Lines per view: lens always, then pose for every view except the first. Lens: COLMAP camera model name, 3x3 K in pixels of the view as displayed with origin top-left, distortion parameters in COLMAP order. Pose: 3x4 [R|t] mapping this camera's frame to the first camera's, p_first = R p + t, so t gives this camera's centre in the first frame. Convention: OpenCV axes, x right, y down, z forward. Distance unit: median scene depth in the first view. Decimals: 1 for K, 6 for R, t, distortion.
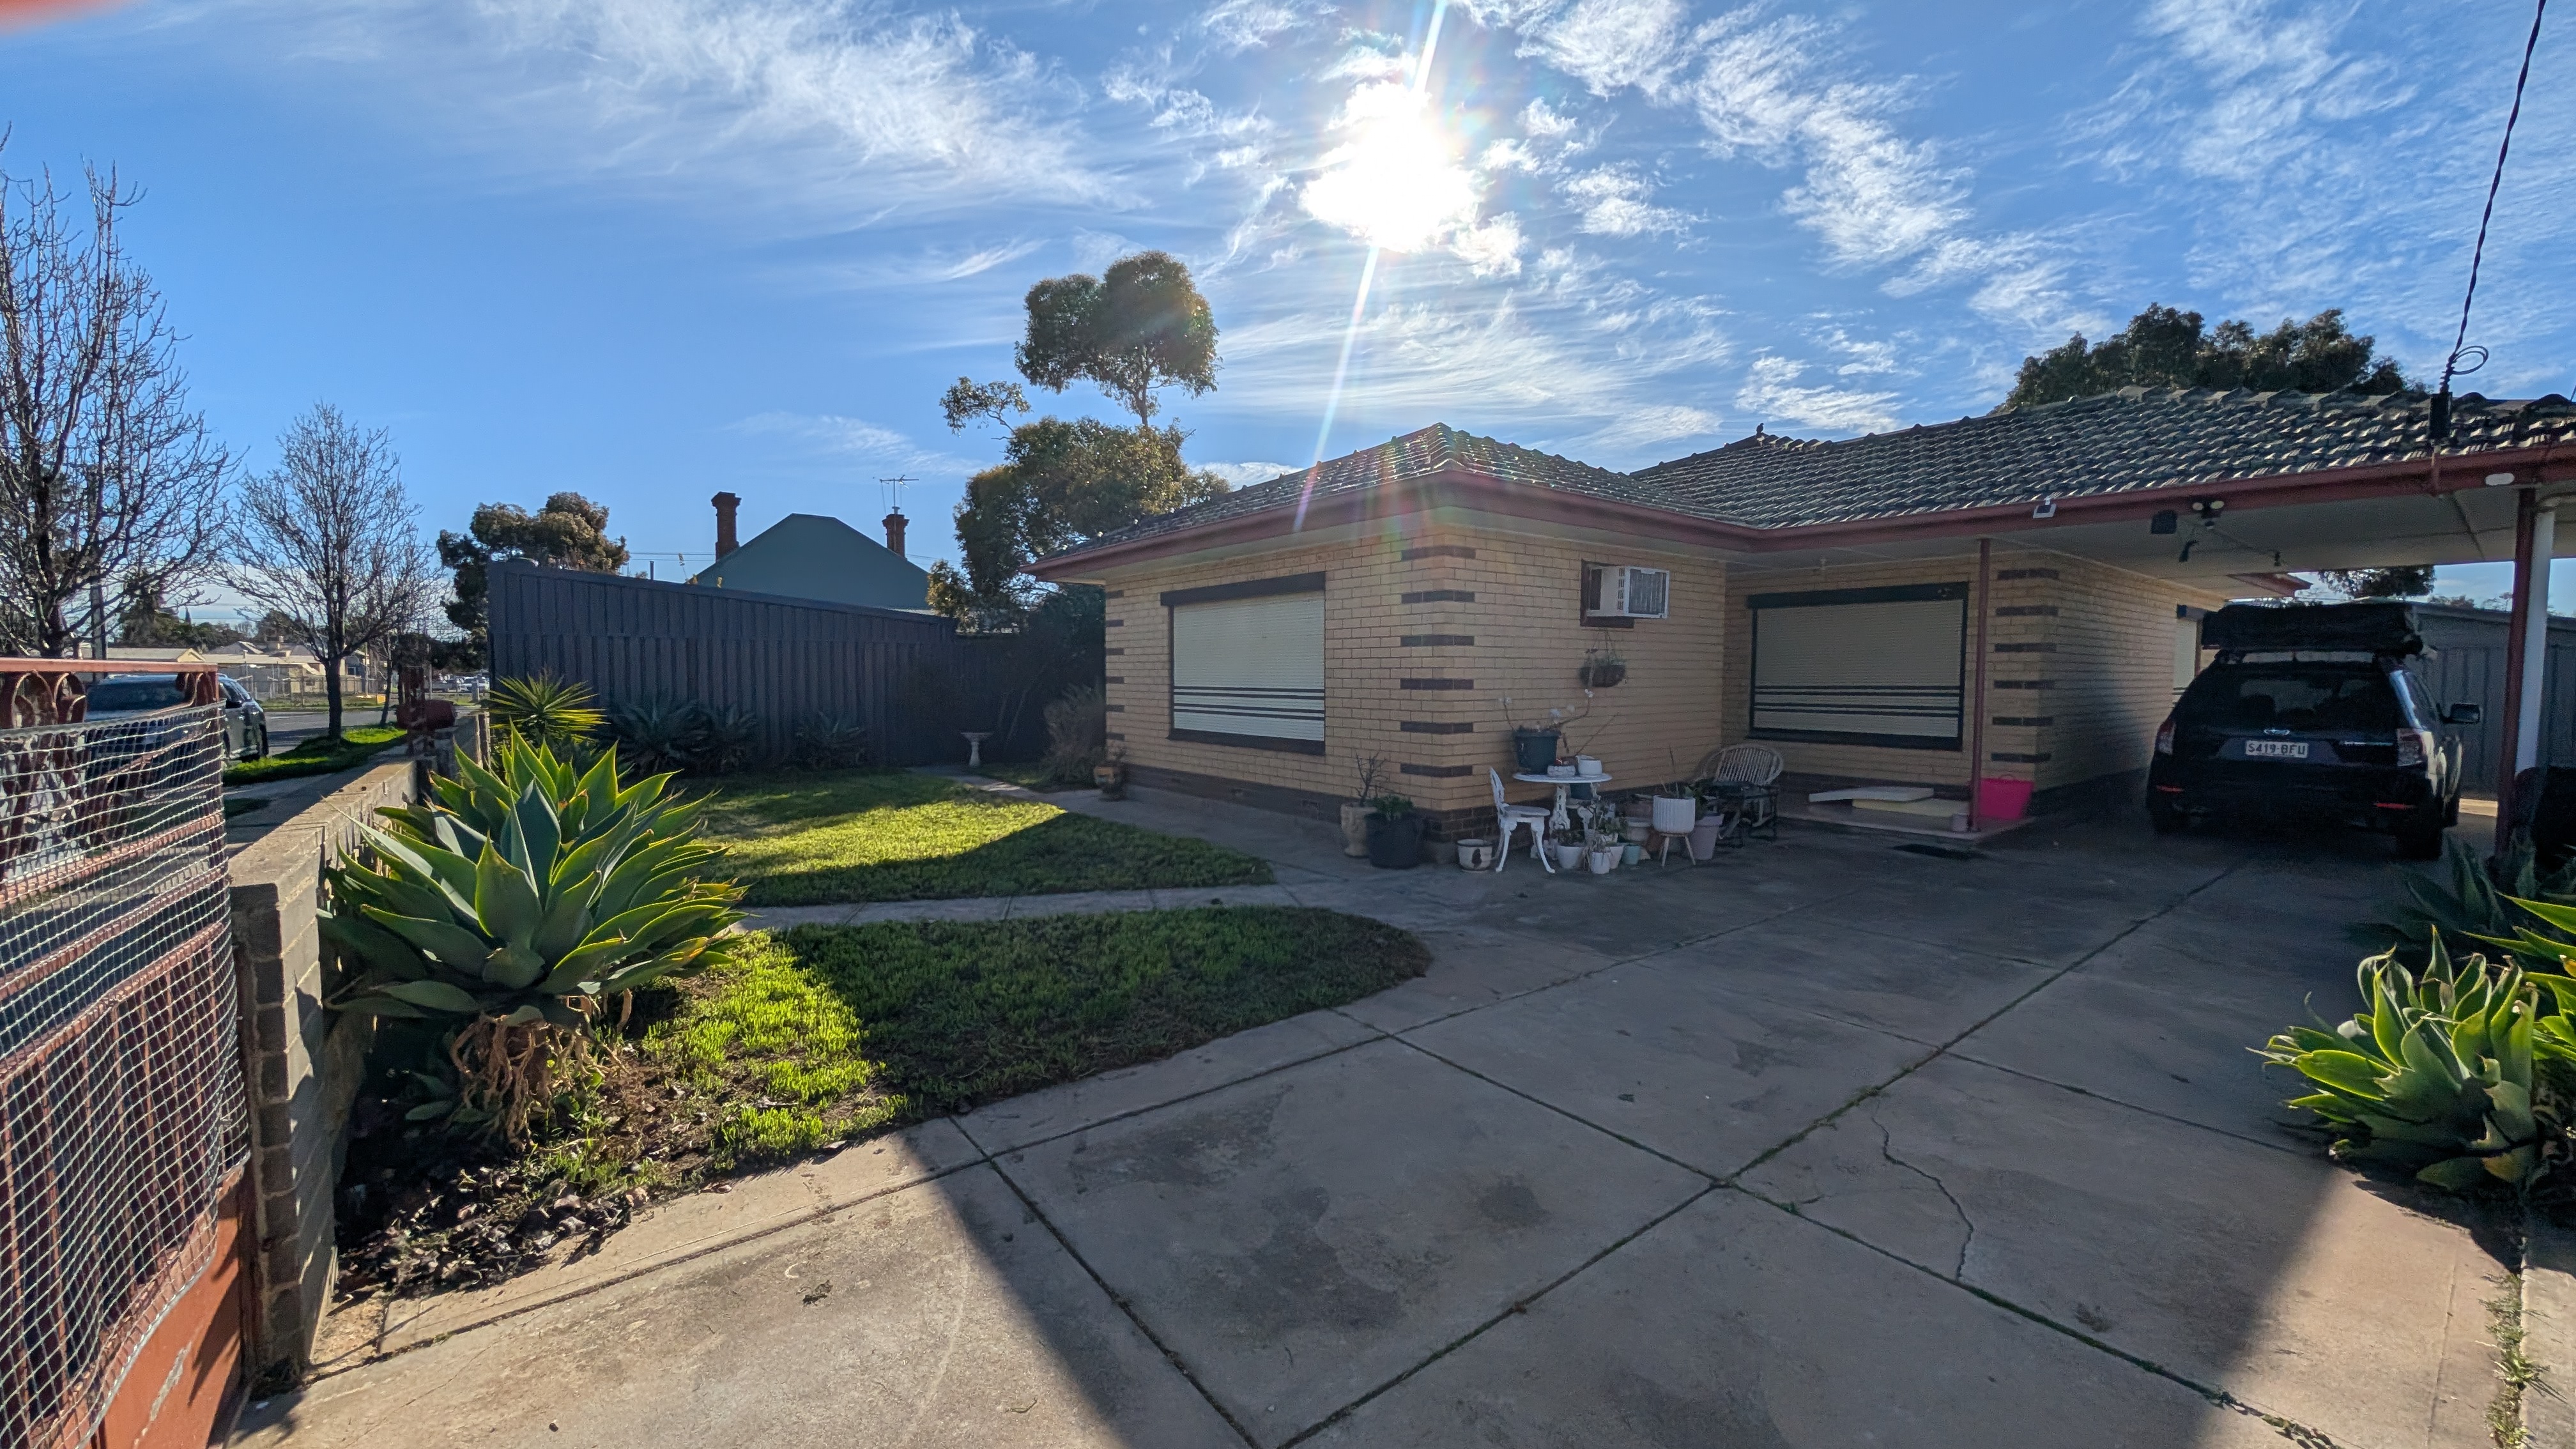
lens RADIAL K [[962.5, 0, 1288.0], [0, 962.5, 724.5], [0, 0, 1]] dist [0.000349, 0.000150]
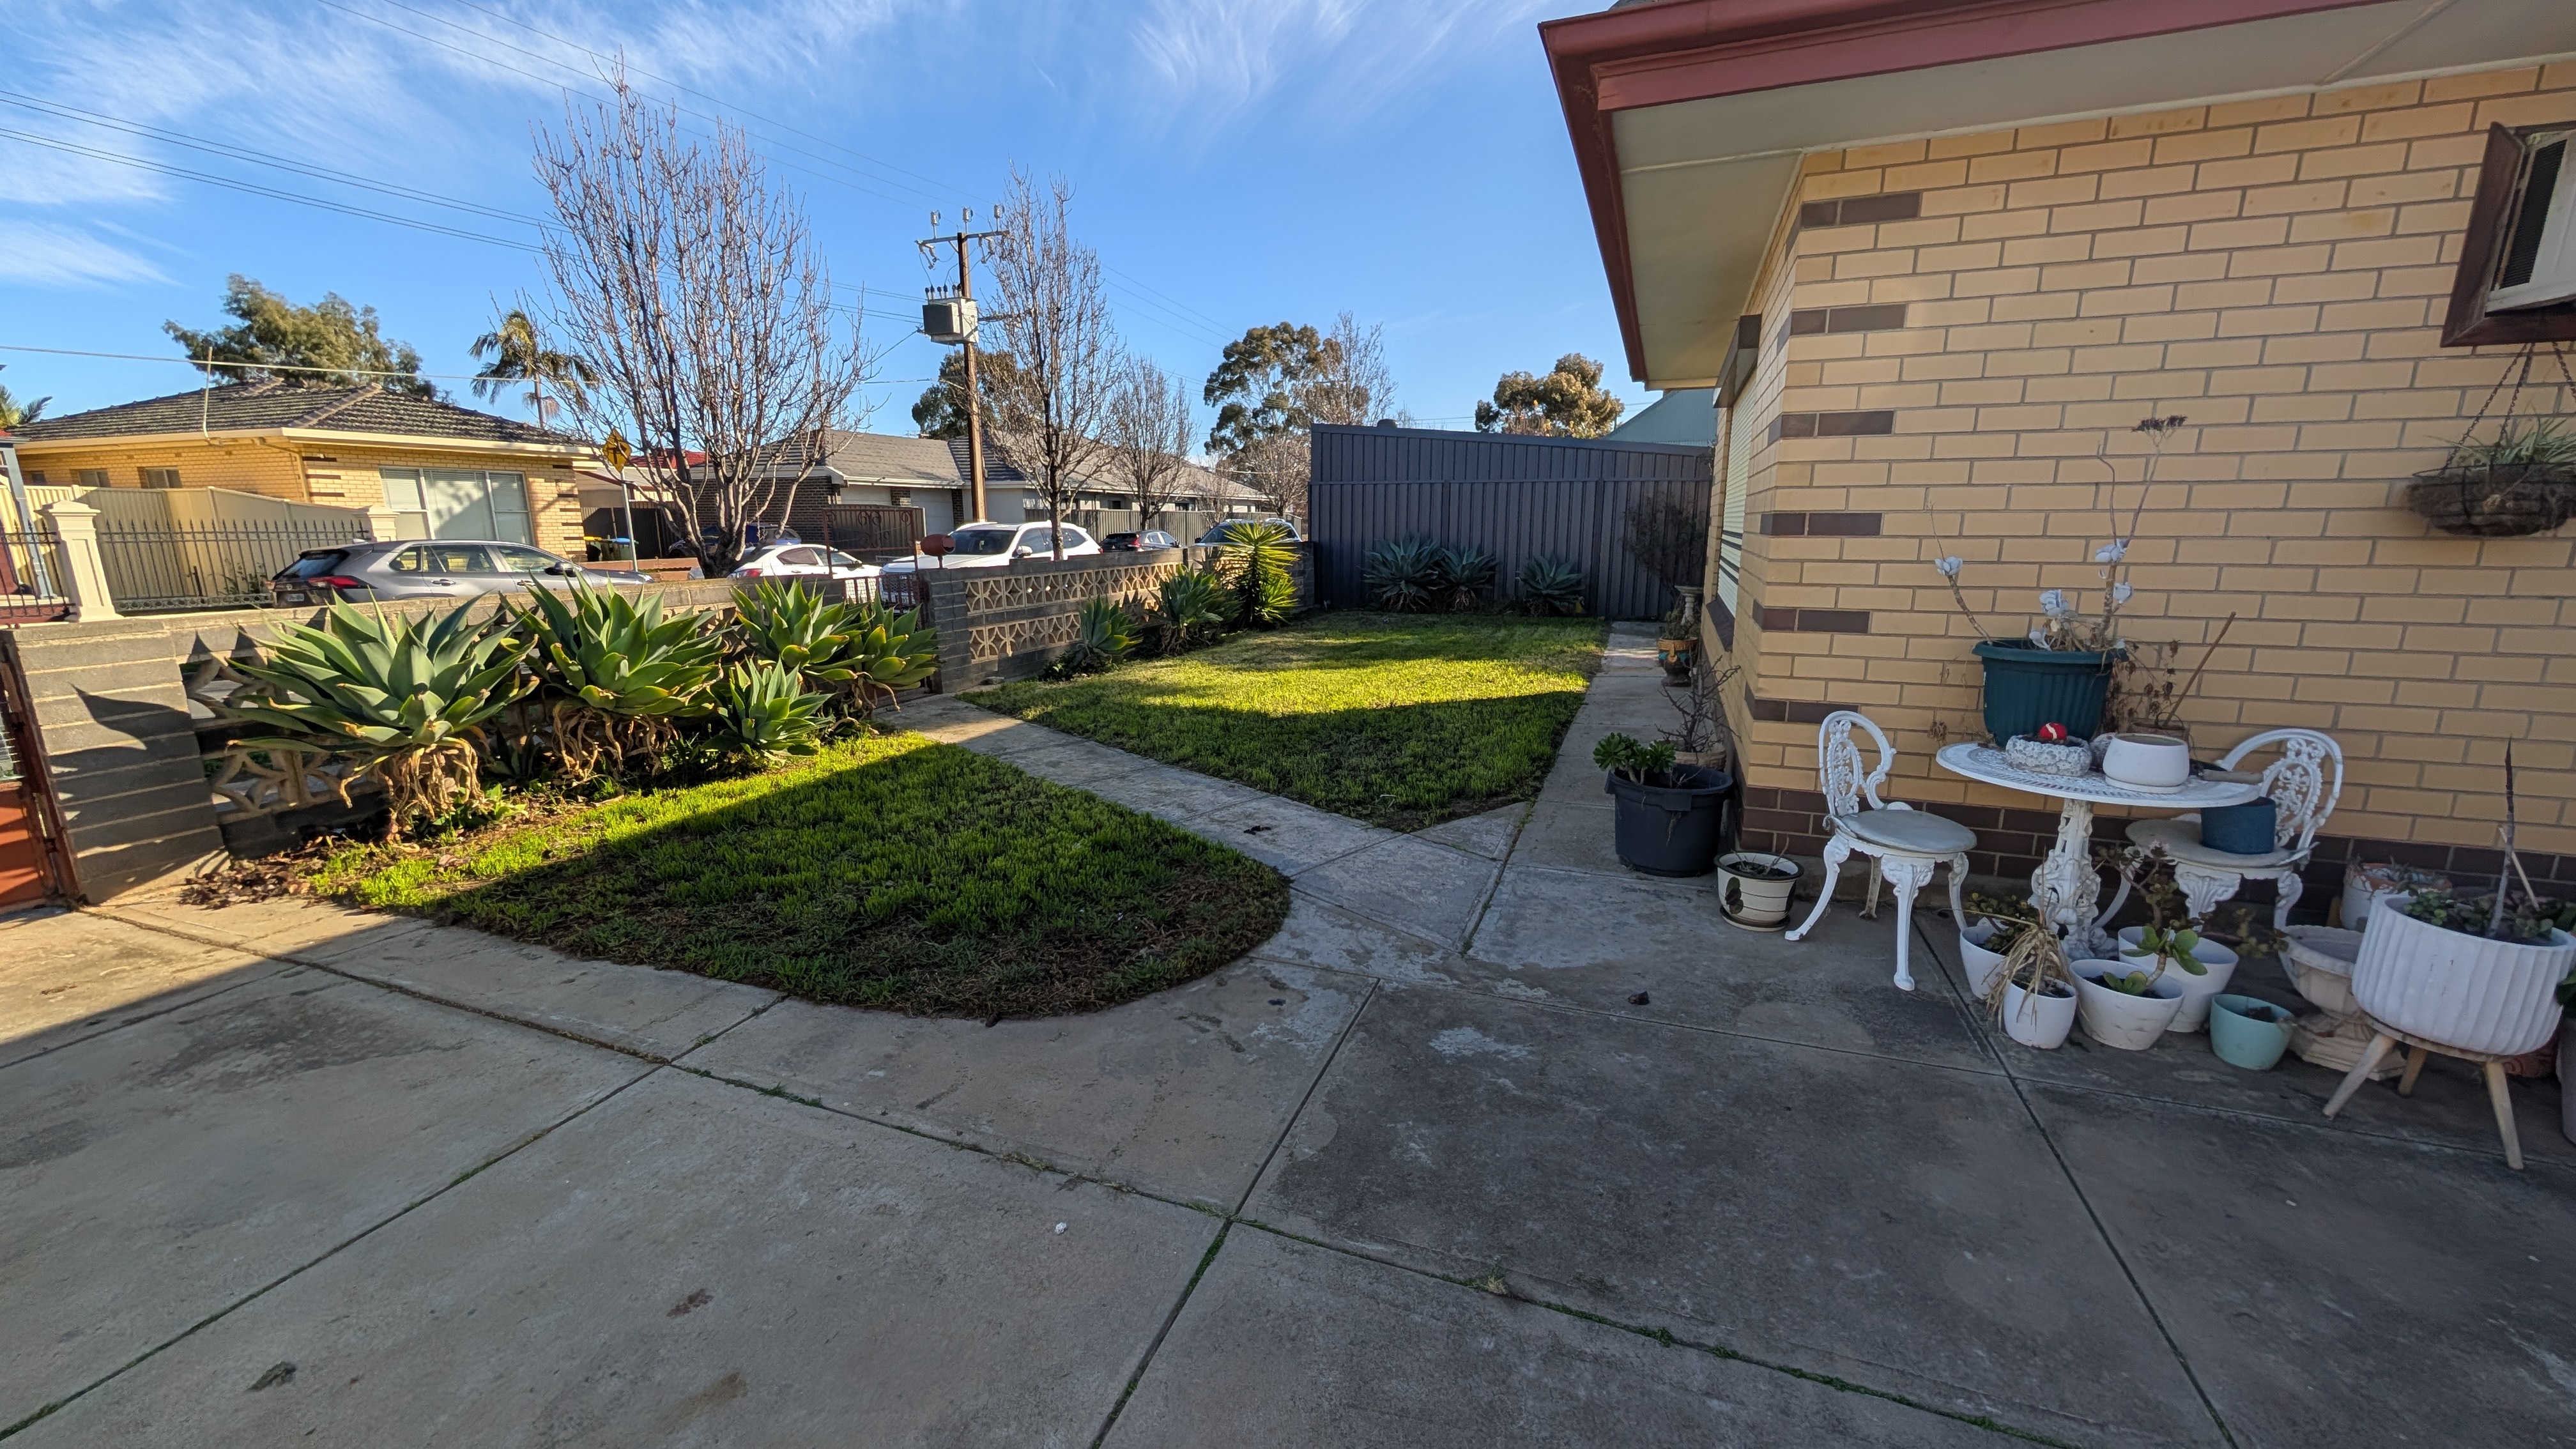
lens RADIAL K [[962.5, 0, 1288.0], [0, 962.5, 724.5], [0, 0, 1]] dist [0.000349, 0.000150]
pose [[0.530091, 0.174391, -0.829814, 0.785061], [-0.042024, 0.982823, 0.179702, -0.035661], [0.846899, -0.060386, 0.528314, 0.970234]]
